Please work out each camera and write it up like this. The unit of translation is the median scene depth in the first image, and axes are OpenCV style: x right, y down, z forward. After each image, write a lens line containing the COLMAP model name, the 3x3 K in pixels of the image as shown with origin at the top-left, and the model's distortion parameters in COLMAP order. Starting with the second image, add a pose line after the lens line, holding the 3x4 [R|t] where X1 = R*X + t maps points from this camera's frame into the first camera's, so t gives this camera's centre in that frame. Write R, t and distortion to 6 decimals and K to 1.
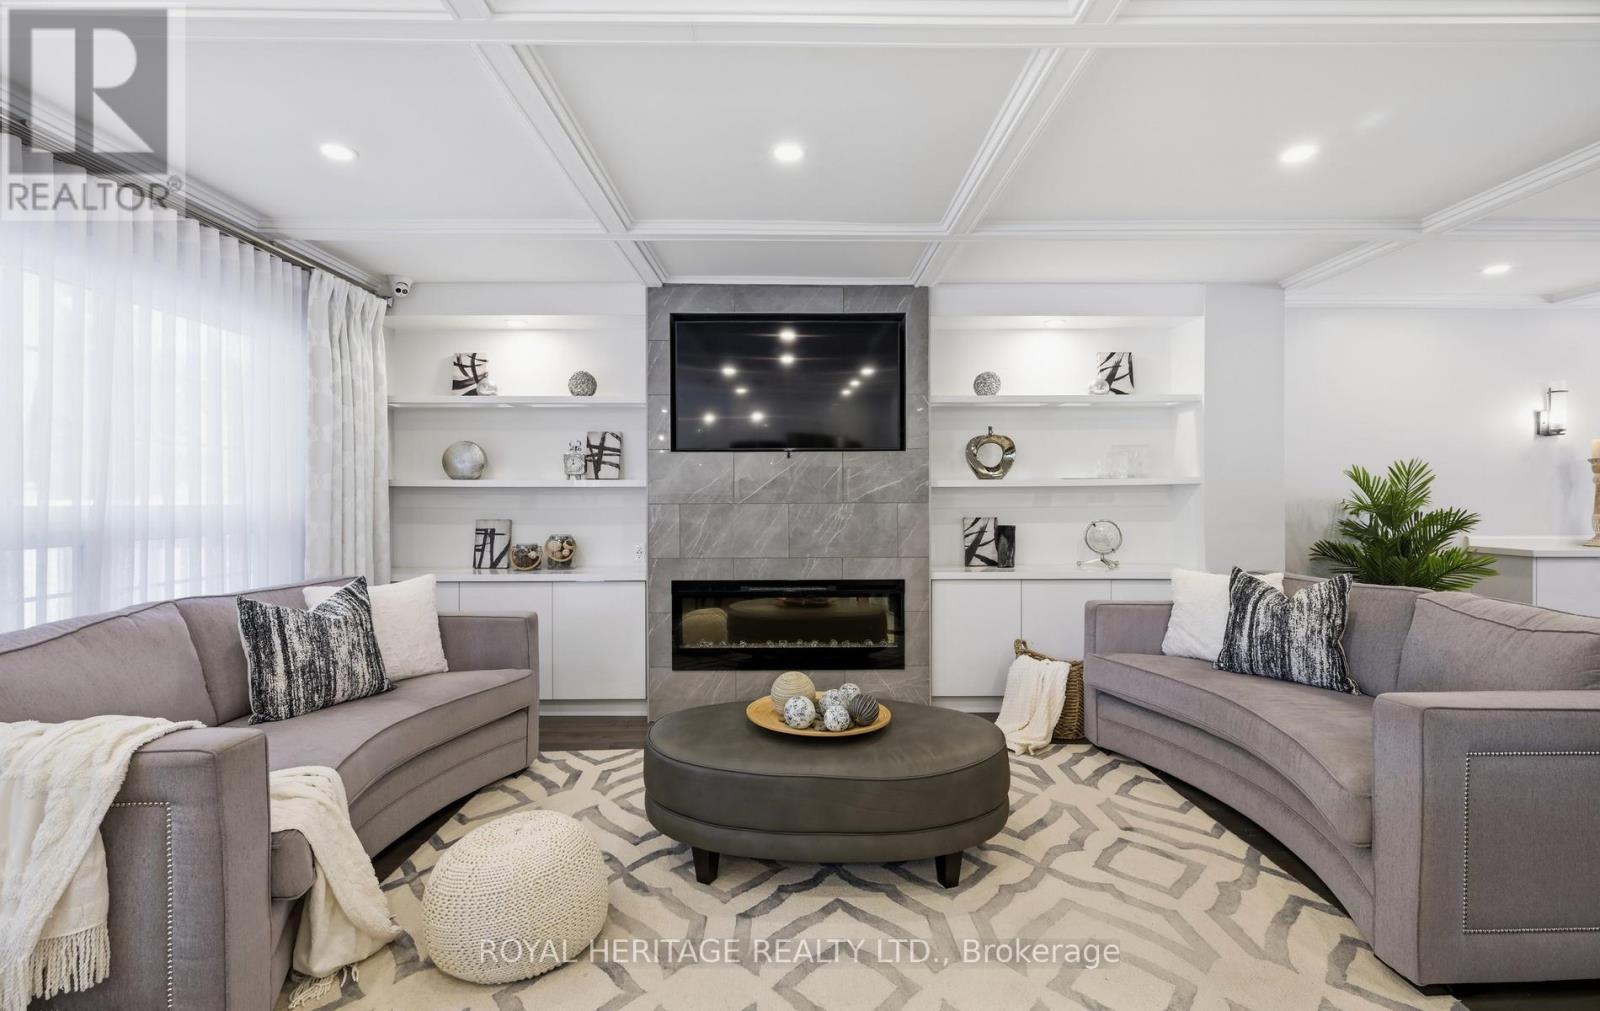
lens RADIAL K [[708.3, 0, 800.0], [0, 708.3, 505.5], [0, 0, 1]] dist [0.001170, -0.000024]
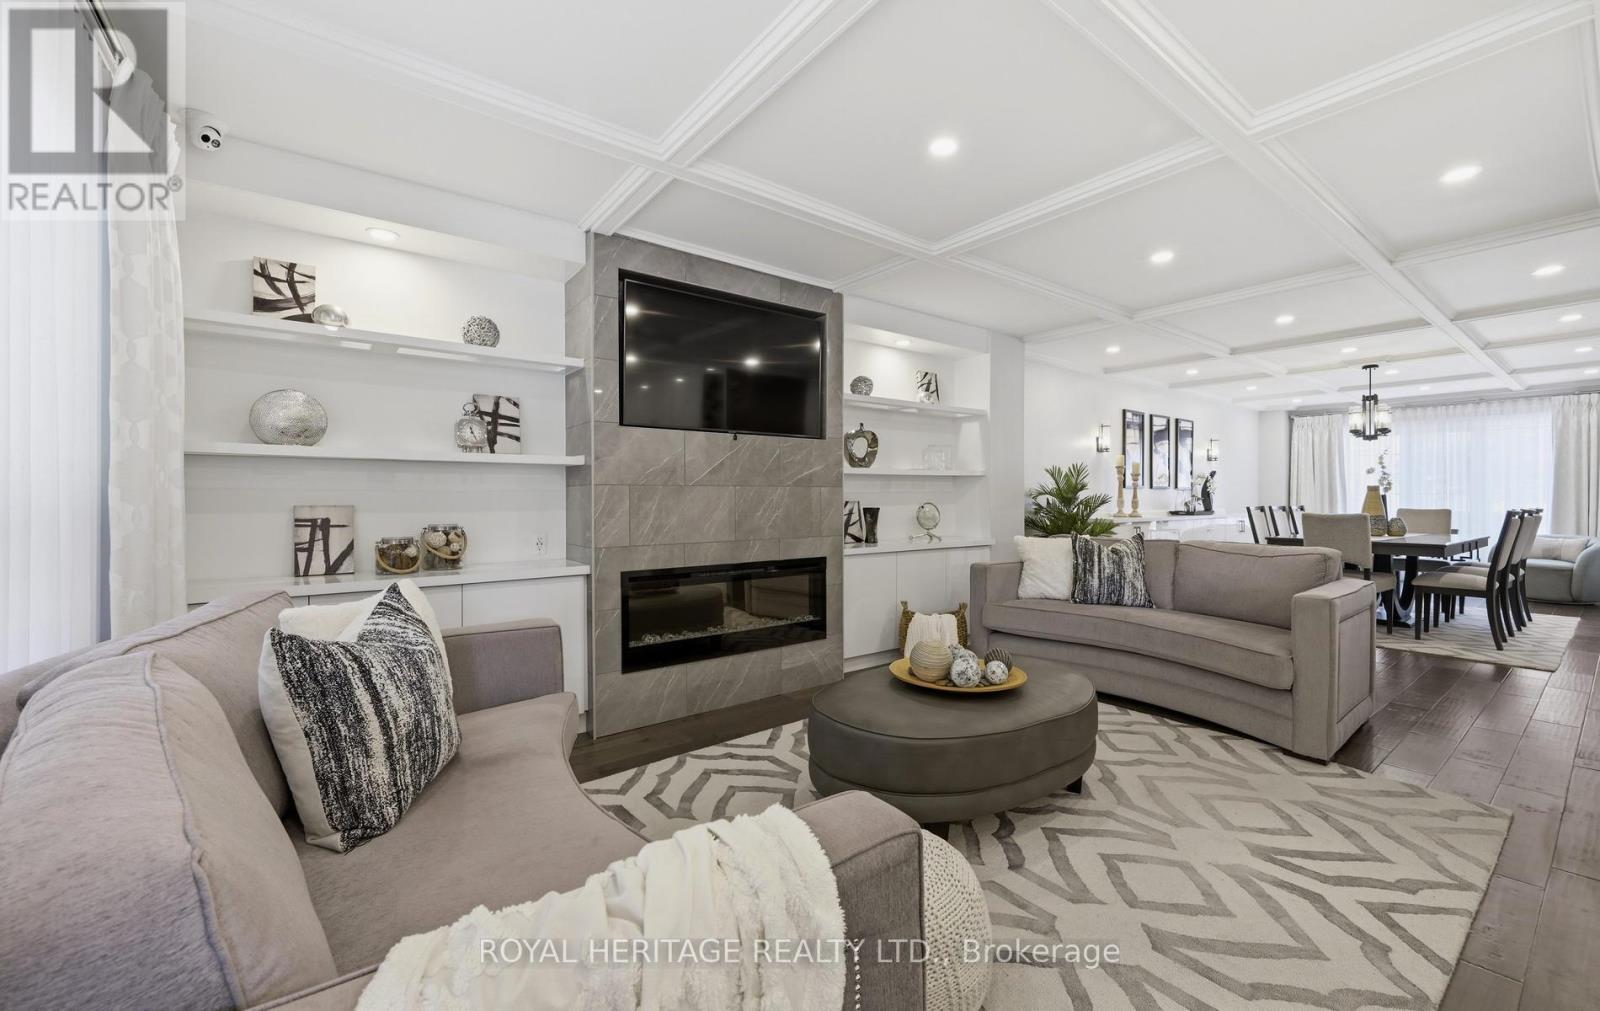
lens RADIAL K [[639.3, 0, 800.0], [0, 639.3, 505.5], [0, 0, 1]] dist [-0.001006, -0.000298]
pose [[0.802999, -0.005952, 0.595950, -0.473981], [0.003355, 0.999979, 0.005467, 0.019602], [-0.595971, -0.002390, 0.803003, 0.228276]]
